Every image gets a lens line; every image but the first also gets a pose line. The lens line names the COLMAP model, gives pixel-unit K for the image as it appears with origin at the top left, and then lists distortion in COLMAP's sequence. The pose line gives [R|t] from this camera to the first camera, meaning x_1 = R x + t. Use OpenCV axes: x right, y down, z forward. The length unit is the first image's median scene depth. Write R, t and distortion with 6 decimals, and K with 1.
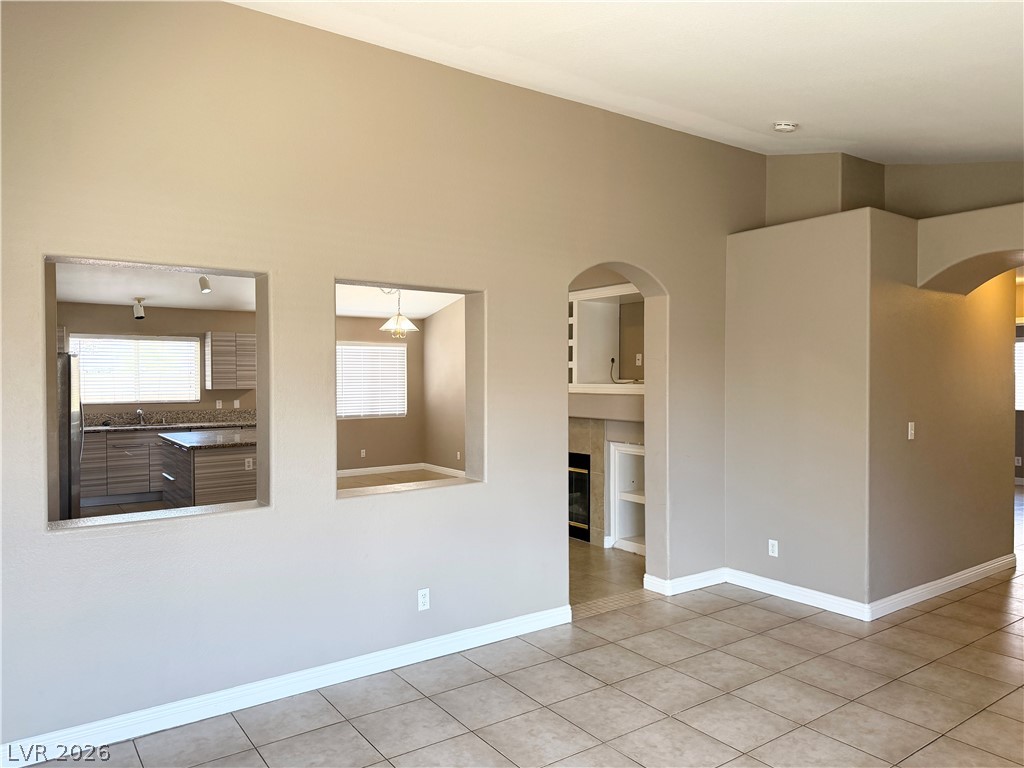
lens RADIAL K [[723.8, 0, 520.3], [0, 723.8, 391.5], [0, 0, 1]] dist [0.011366, -0.008185]
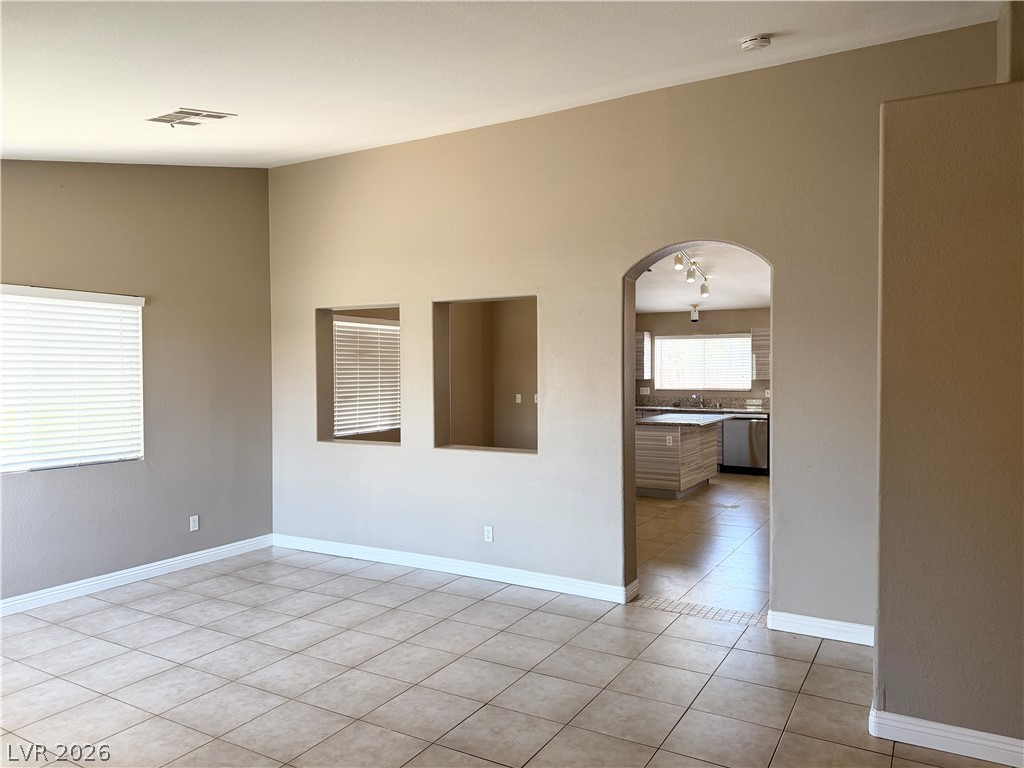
lens RADIAL K [[723.8, 0, 513.0], [0, 723.8, 384.4], [0, 0, 1]] dist [0.011366, -0.008185]
pose [[0.403865, 0.017801, -0.914645, 0.838500], [-0.019347, 0.999753, 0.010915, -0.000964], [0.914614, 0.013288, 0.404110, 0.387154]]
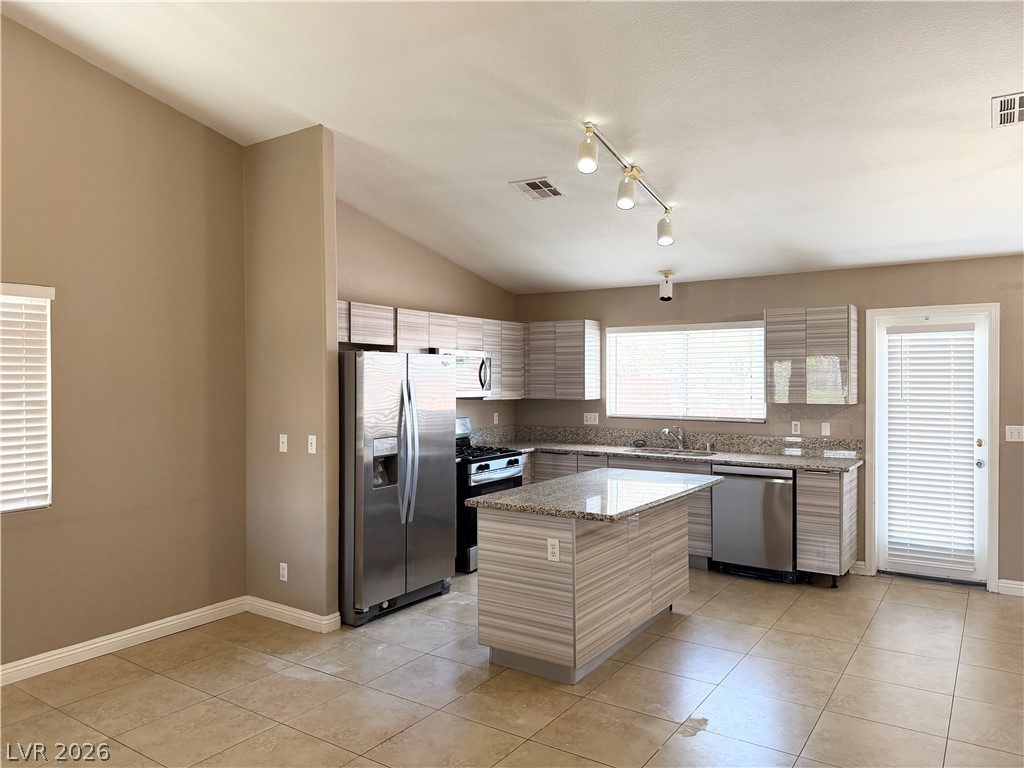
lens RADIAL K [[723.8, 0, 518.5], [0, 723.8, 377.9], [0, 0, 1]] dist [0.011366, -0.008185]
pose [[0.352495, 0.002864, -0.935809, 0.150142], [-0.024616, 0.999678, -0.006213, -0.028775], [0.935490, 0.025226, 0.352452, 1.081539]]
